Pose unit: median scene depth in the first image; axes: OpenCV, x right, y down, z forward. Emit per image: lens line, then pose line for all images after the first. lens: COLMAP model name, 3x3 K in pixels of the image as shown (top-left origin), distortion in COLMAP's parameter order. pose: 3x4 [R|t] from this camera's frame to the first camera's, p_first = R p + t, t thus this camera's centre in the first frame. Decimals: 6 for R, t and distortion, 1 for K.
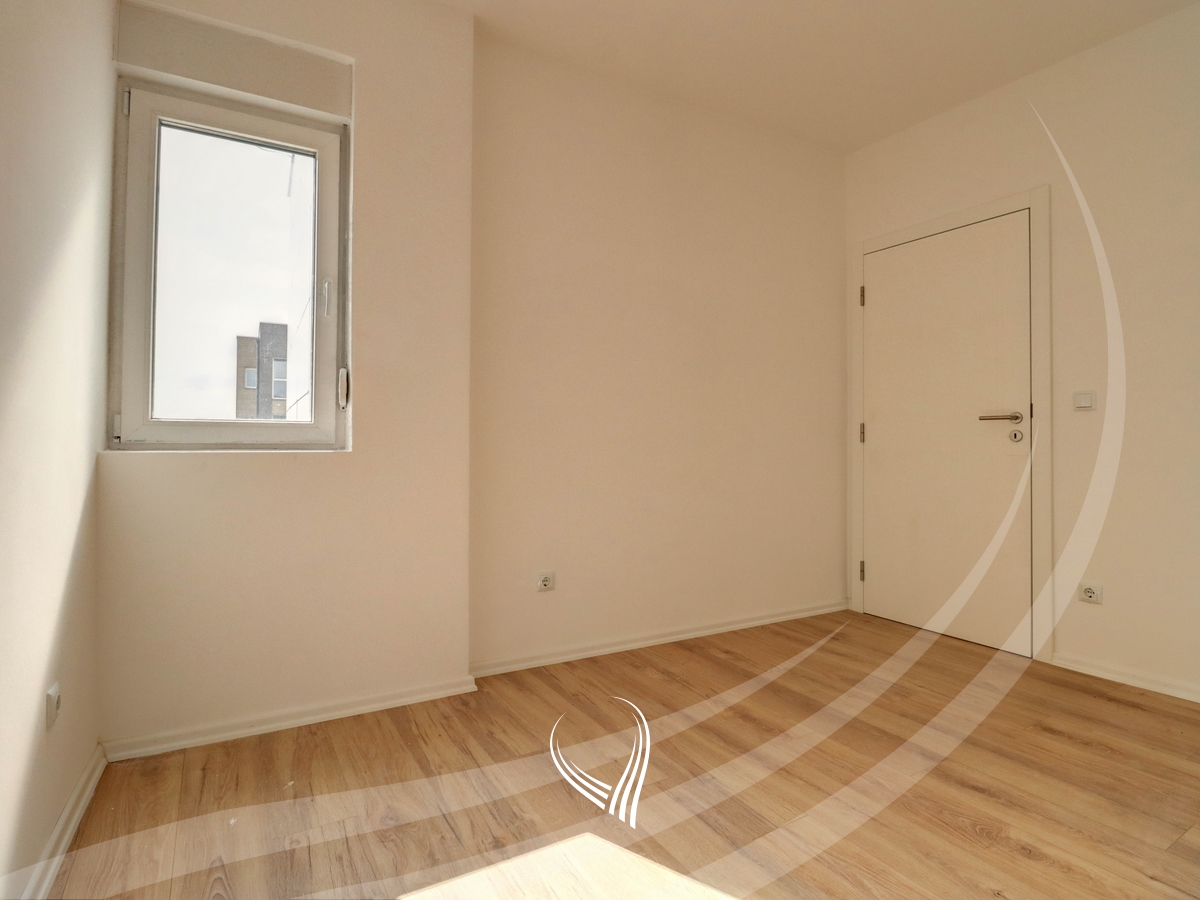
lens RADIAL K [[633.9, 0, 585.8], [0, 633.9, 434.0], [0, 0, 1]] dist [-0.001956, -0.001181]
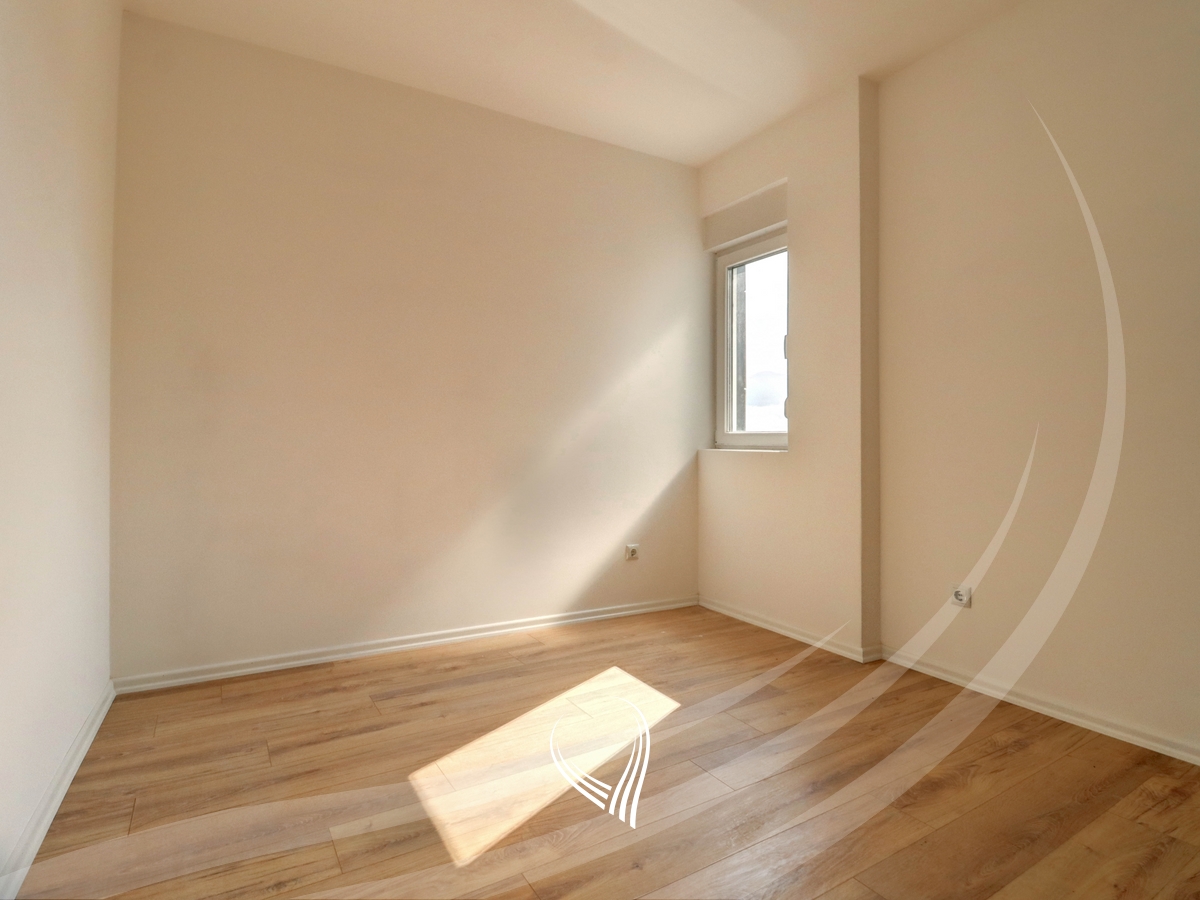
lens RADIAL K [[633.9, 0, 585.8], [0, 633.9, 434.0], [0, 0, 1]] dist [-0.001956, -0.001181]
pose [[-0.003281, -0.015377, -0.999876, 1.103753], [0.005619, 0.999866, -0.015395, 0.007561], [0.999979, -0.005668, -0.003194, 0.572171]]
